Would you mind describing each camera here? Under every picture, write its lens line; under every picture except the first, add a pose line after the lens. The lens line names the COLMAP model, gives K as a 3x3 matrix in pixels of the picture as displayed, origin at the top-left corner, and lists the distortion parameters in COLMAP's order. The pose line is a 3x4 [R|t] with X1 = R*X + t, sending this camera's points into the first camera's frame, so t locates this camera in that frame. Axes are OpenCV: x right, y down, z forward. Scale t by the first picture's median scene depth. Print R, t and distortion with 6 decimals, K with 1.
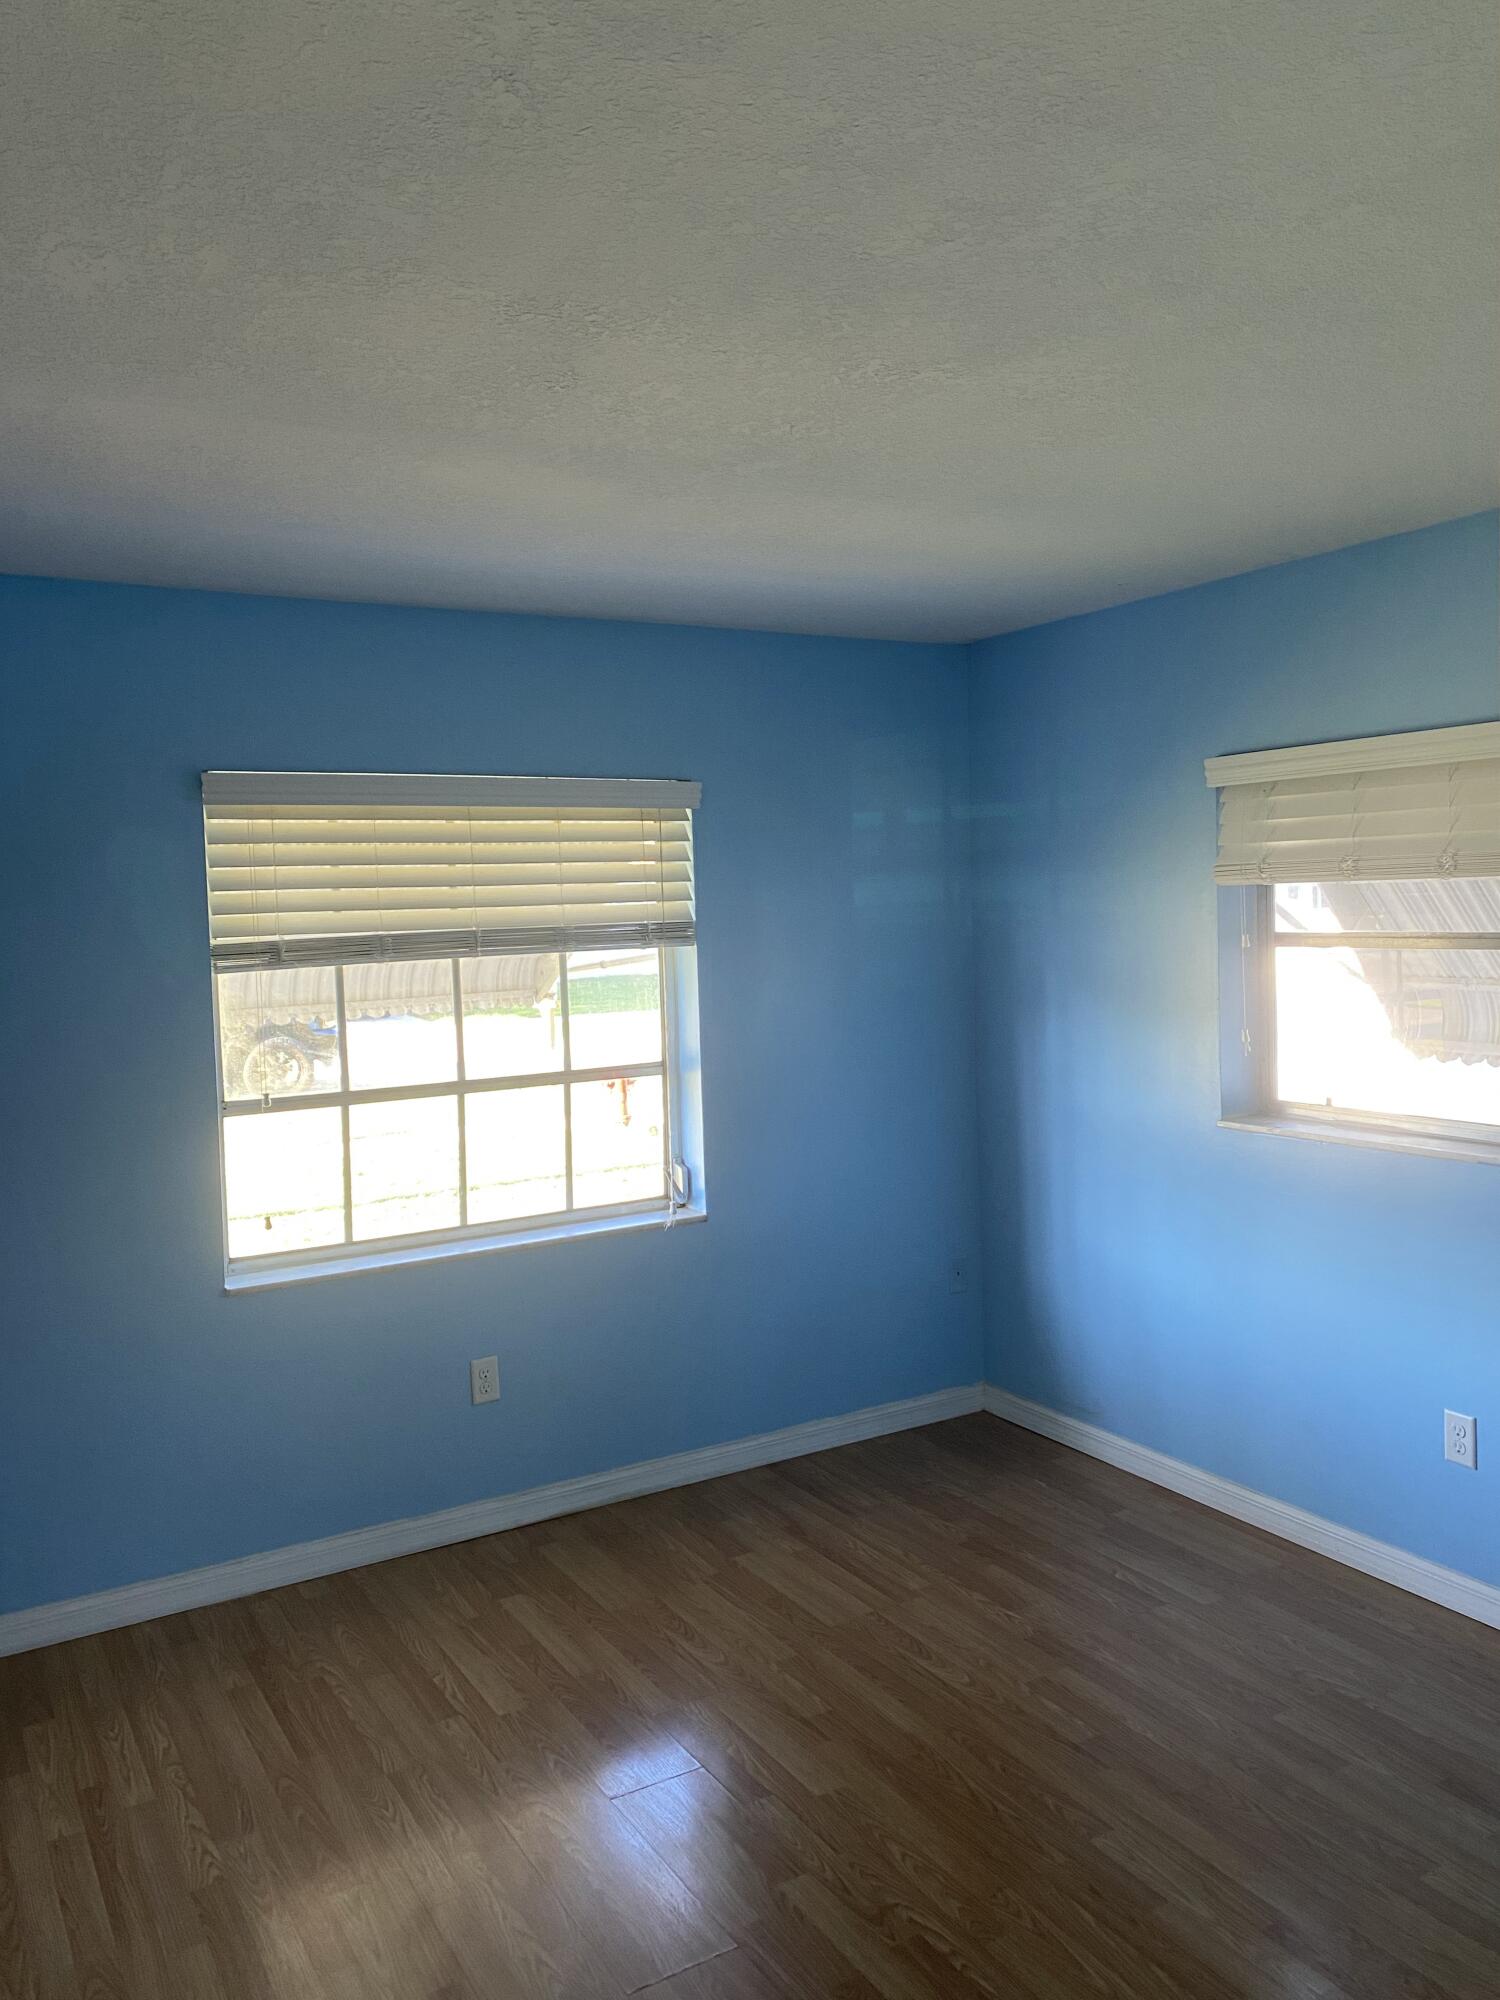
lens RADIAL K [[1569.0, 0, 754.4], [0, 1569.0, 995.6], [0, 0, 1]] dist [0.029899, -0.039019]
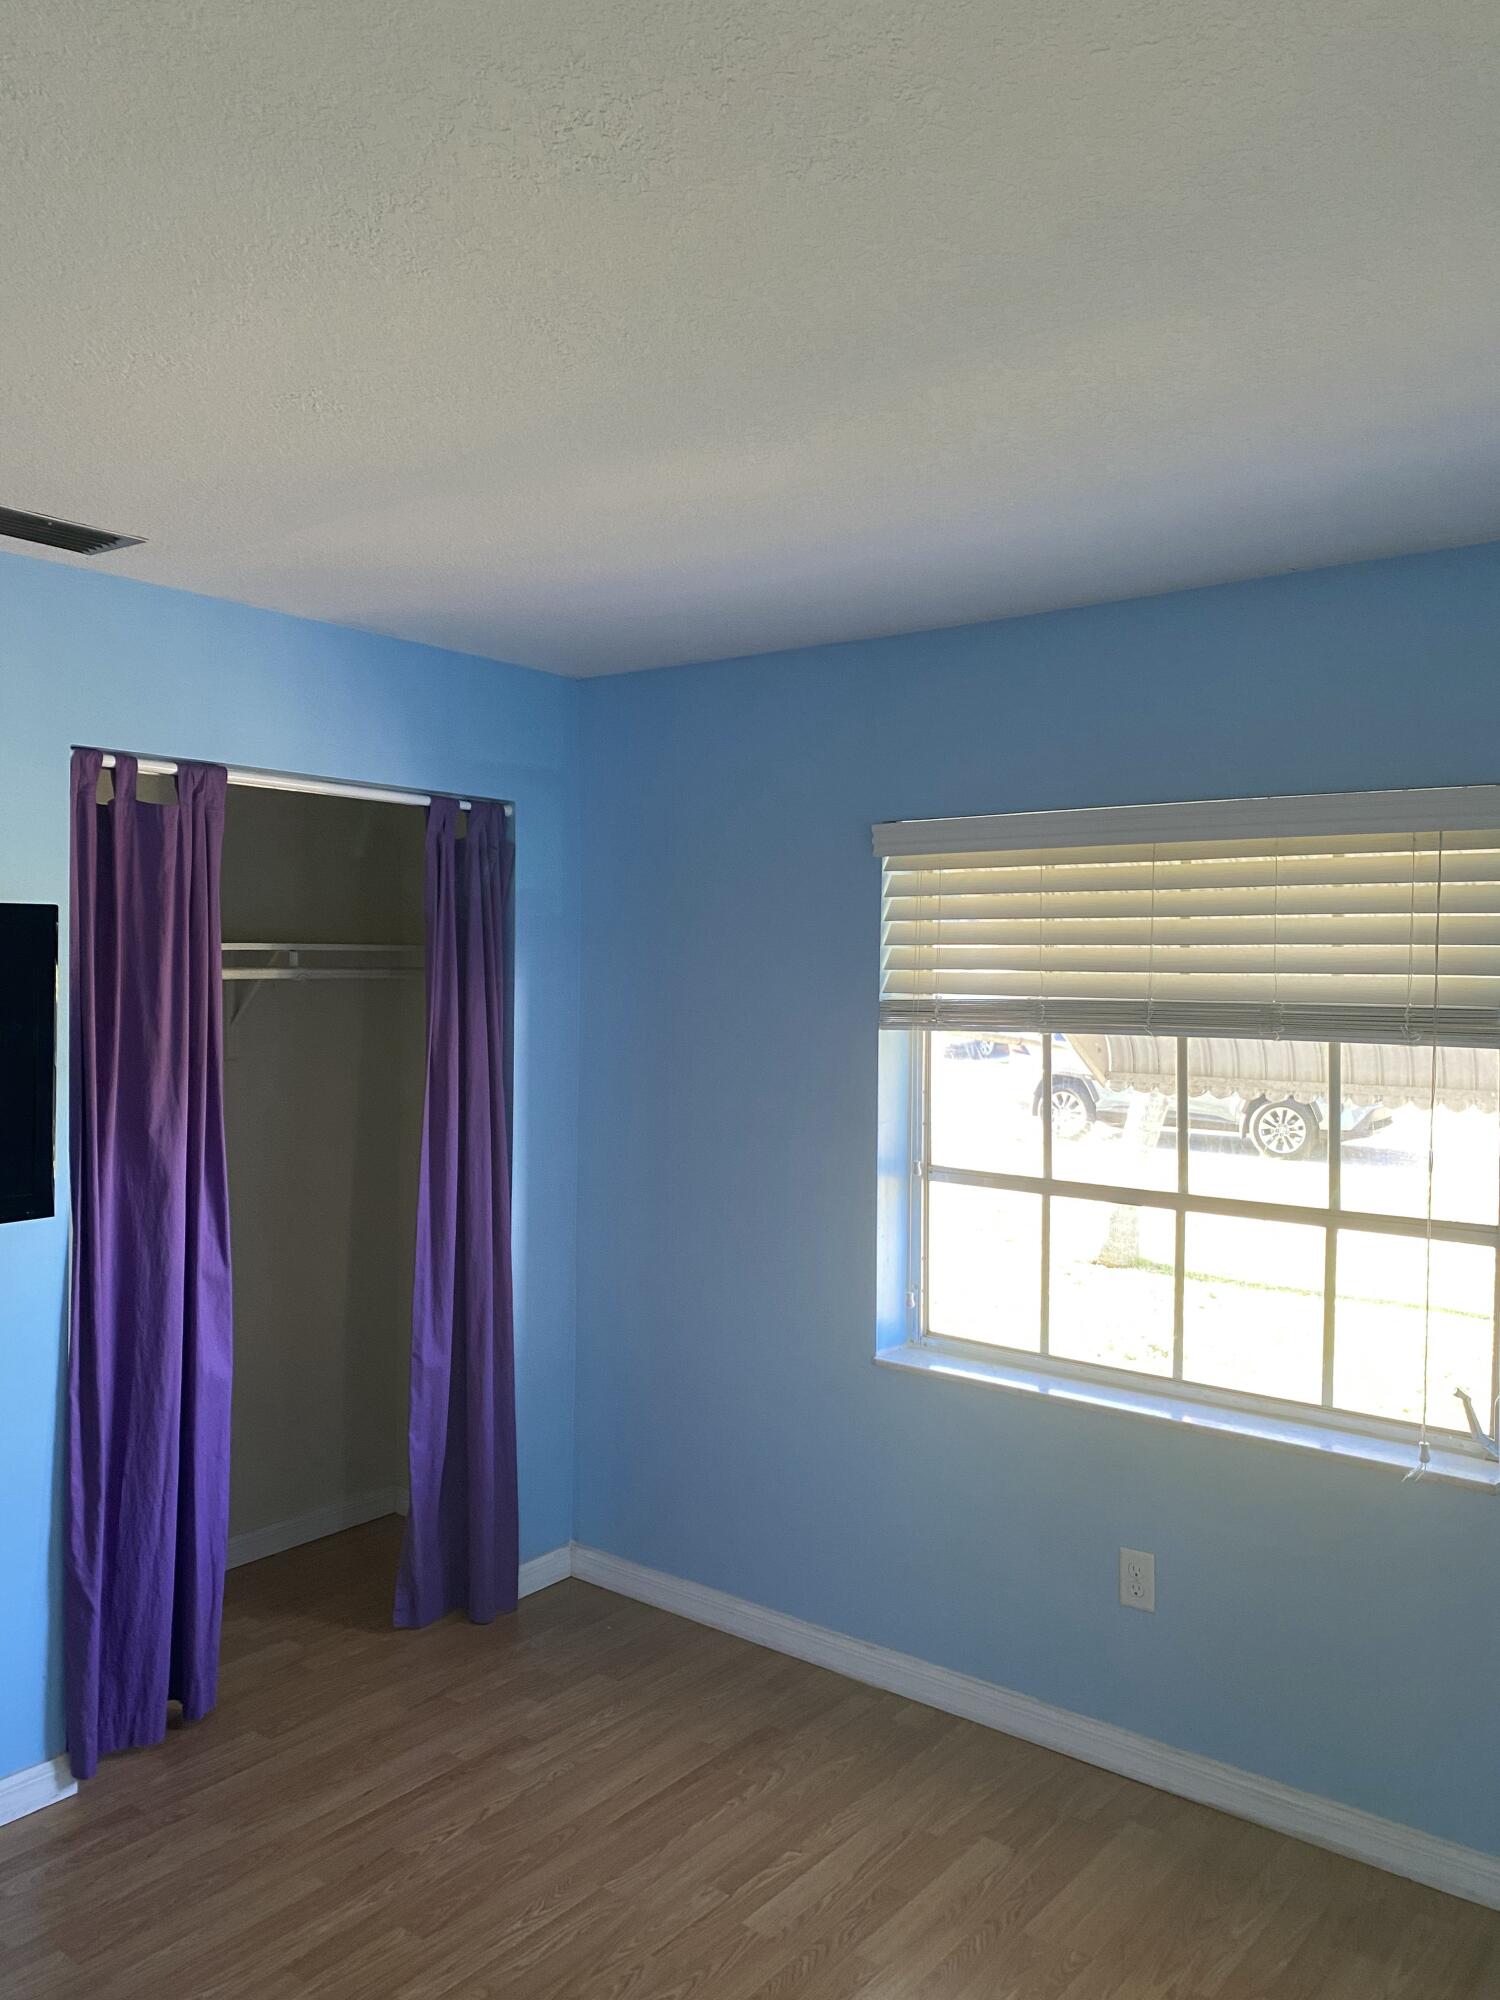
lens RADIAL K [[1569.0, 0, 754.3], [0, 1569.0, 989.5], [0, 0, 1]] dist [0.029899, -0.039019]
pose [[0.322764, 0.052605, -0.945016, 0.517970], [-0.070777, 0.997000, 0.031325, -0.060808], [0.943829, 0.056775, 0.325519, 0.586175]]
